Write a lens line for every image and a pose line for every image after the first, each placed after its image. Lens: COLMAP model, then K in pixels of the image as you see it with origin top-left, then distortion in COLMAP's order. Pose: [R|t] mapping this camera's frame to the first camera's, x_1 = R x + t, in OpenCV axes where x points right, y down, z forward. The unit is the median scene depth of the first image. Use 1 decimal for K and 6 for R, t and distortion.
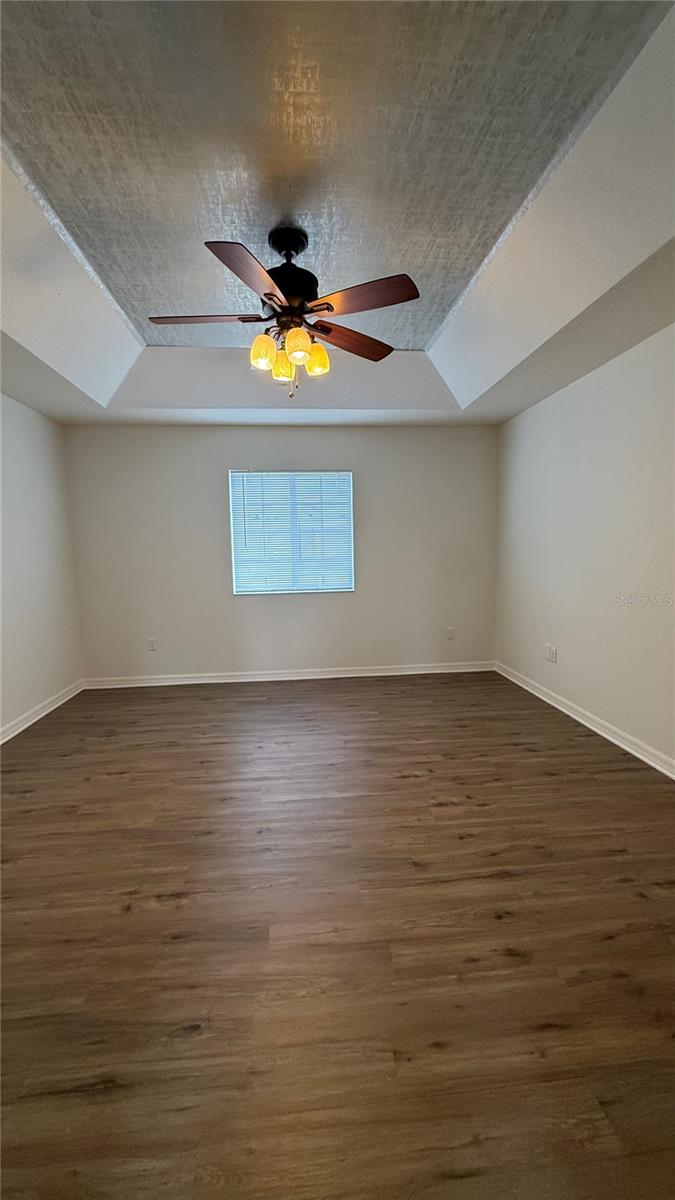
lens RADIAL K [[478.2, 0, 331.7], [0, 478.2, 601.2], [0, 0, 1]] dist [0.001156, -0.000327]
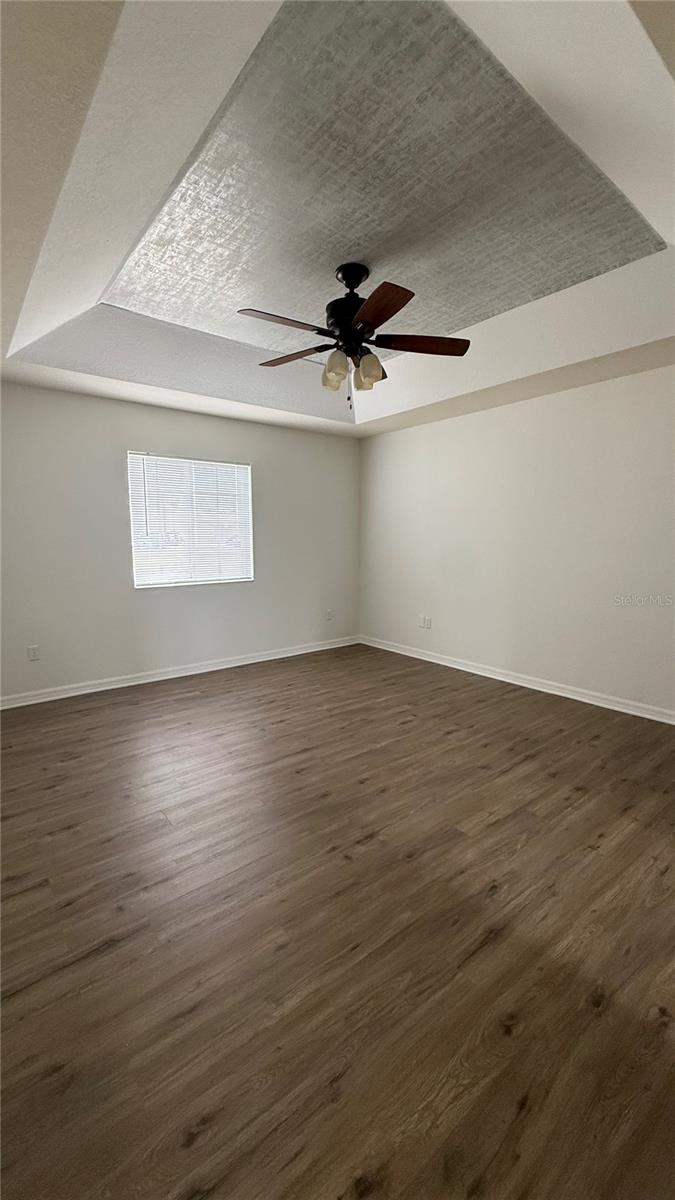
lens RADIAL K [[478.2, 0, 337.9], [0, 478.2, 602.5], [0, 0, 1]] dist [0.001156, -0.000327]
pose [[0.833600, -0.056550, 0.549466, -0.608363], [0.045847, 0.998397, 0.033198, 0.000470], [-0.550462, -0.002482, 0.834856, 0.041702]]
